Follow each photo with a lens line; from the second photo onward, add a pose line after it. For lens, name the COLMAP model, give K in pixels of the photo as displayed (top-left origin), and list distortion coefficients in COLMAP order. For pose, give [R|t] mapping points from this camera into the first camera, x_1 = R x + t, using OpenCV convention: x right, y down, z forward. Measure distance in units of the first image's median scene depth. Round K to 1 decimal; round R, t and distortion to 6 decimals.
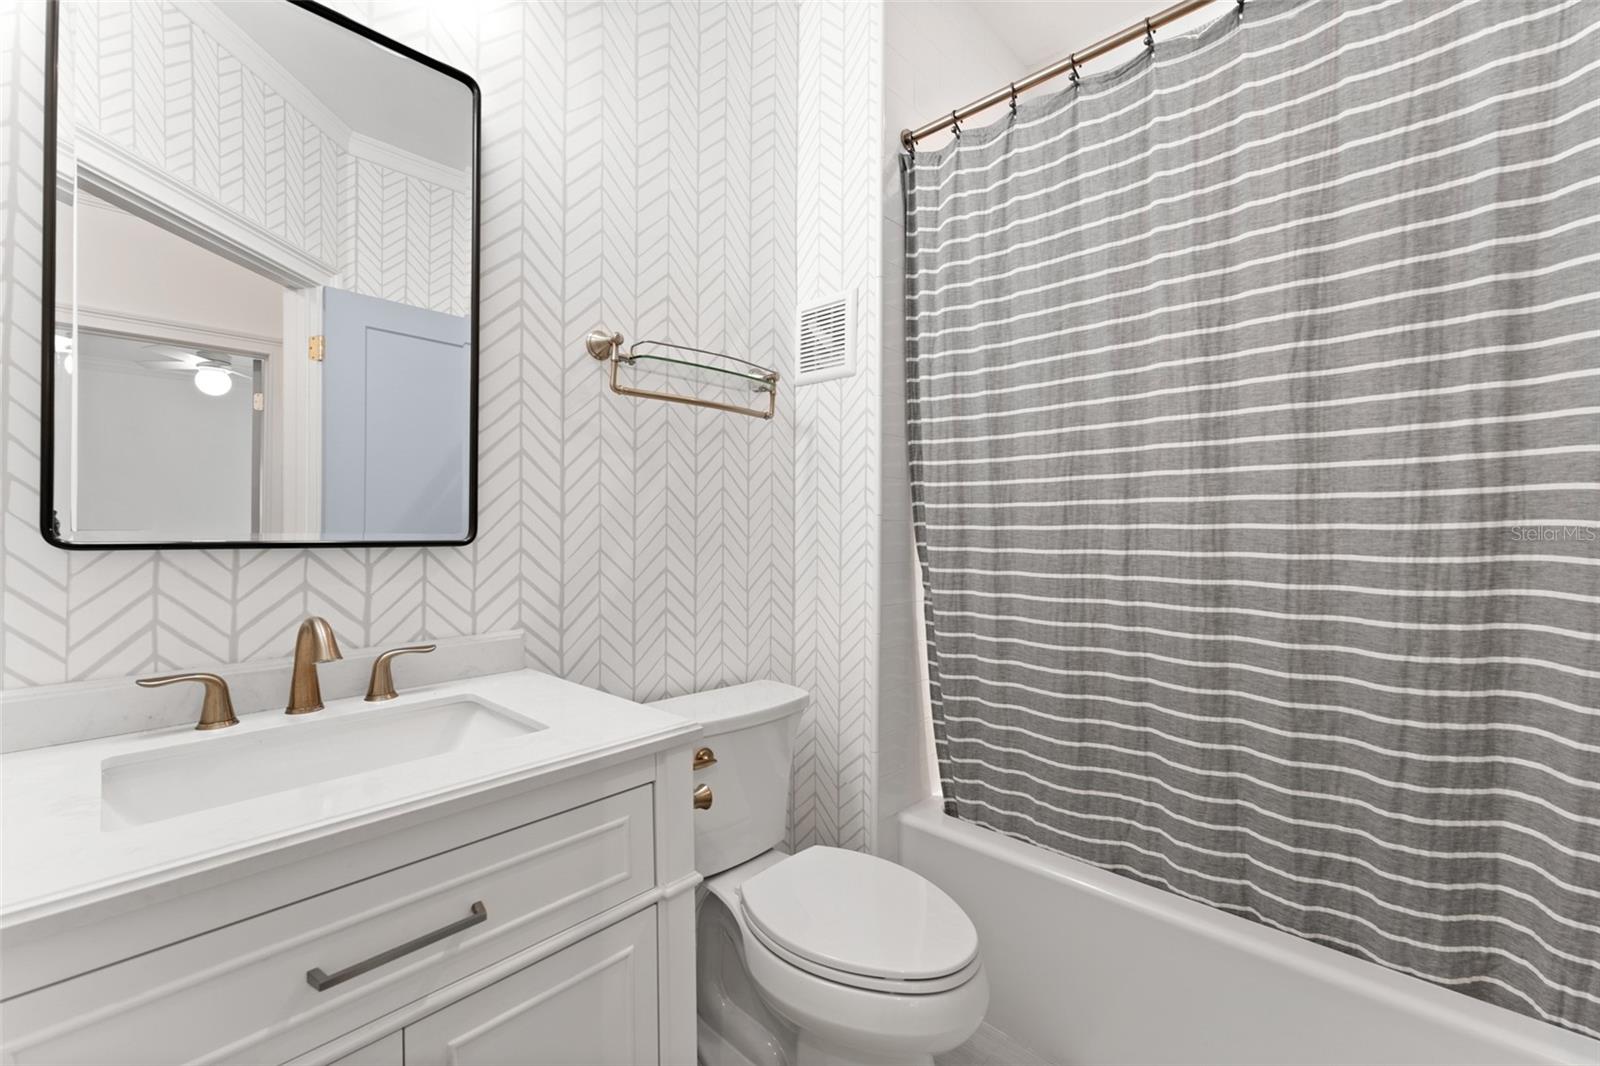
lens RADIAL K [[649.7, 0, 796.6], [0, 649.7, 530.6], [0, 0, 1]] dist [0.000862, 0.000138]
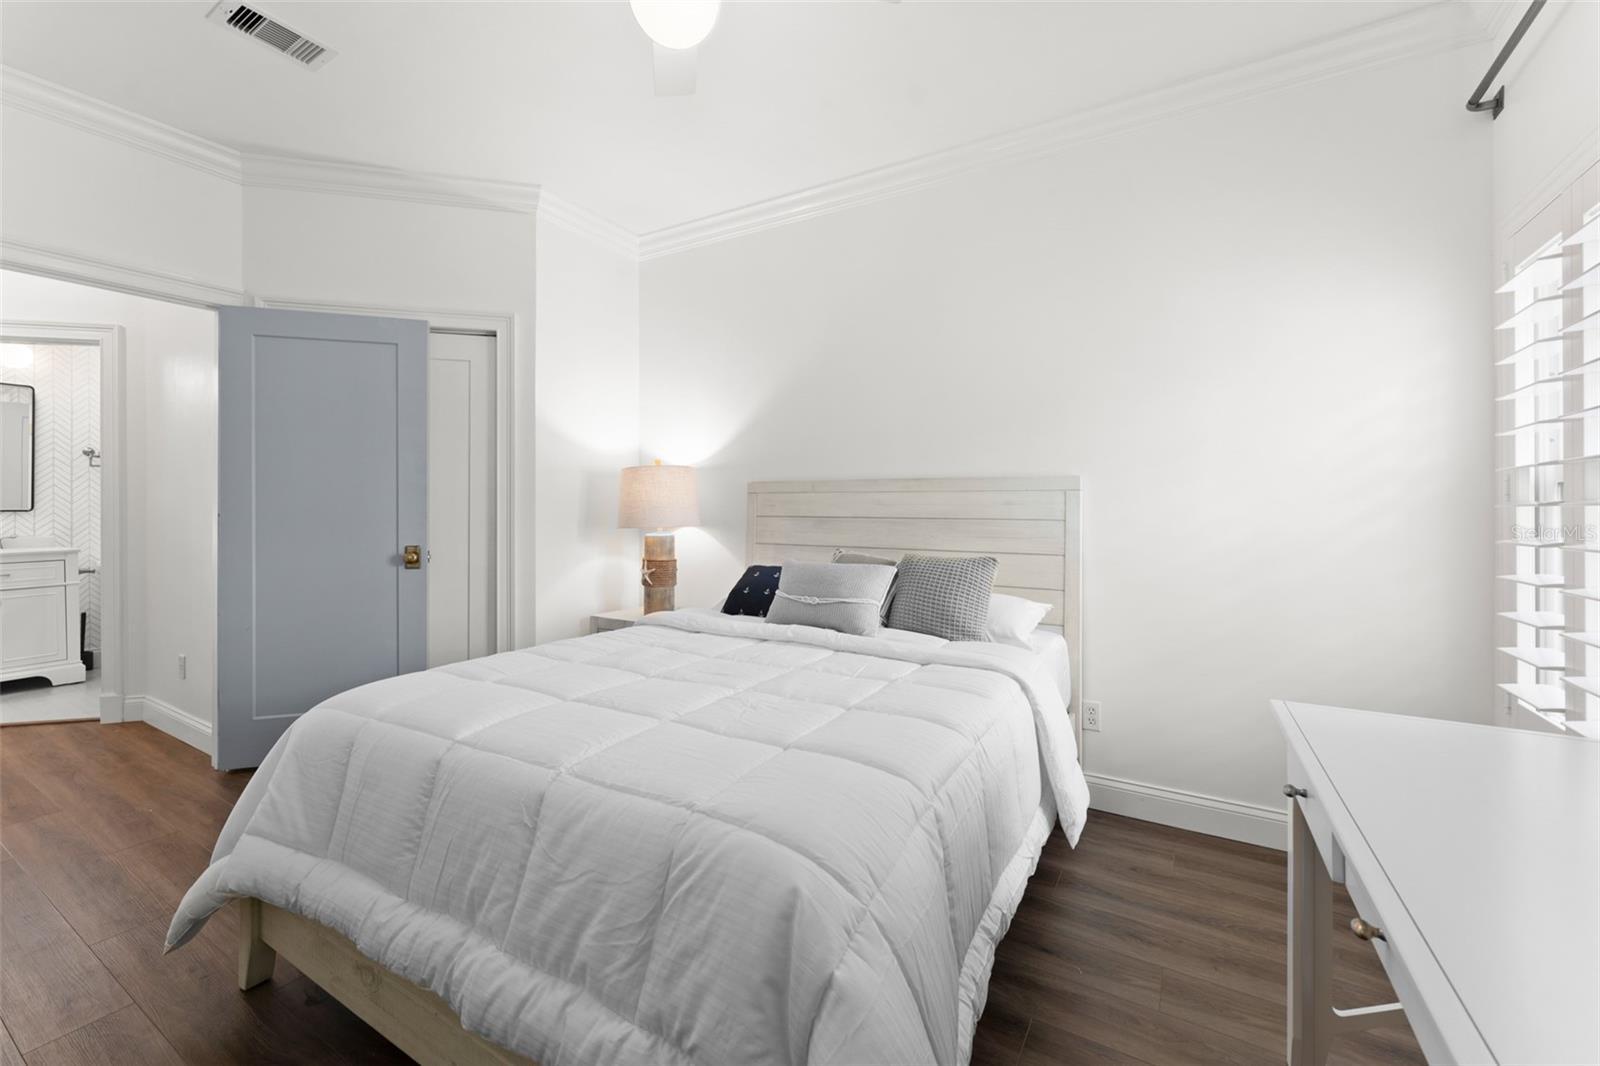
lens RADIAL K [[649.7, 0, 796.6], [0, 649.7, 530.6], [0, 0, 1]] dist [0.000862, 0.000138]
pose [[0.979407, -0.005395, 0.201826, 2.673169], [-0.001204, 0.999469, 0.032560, 0.006591], [-0.201895, -0.032133, 0.978880, -3.110809]]
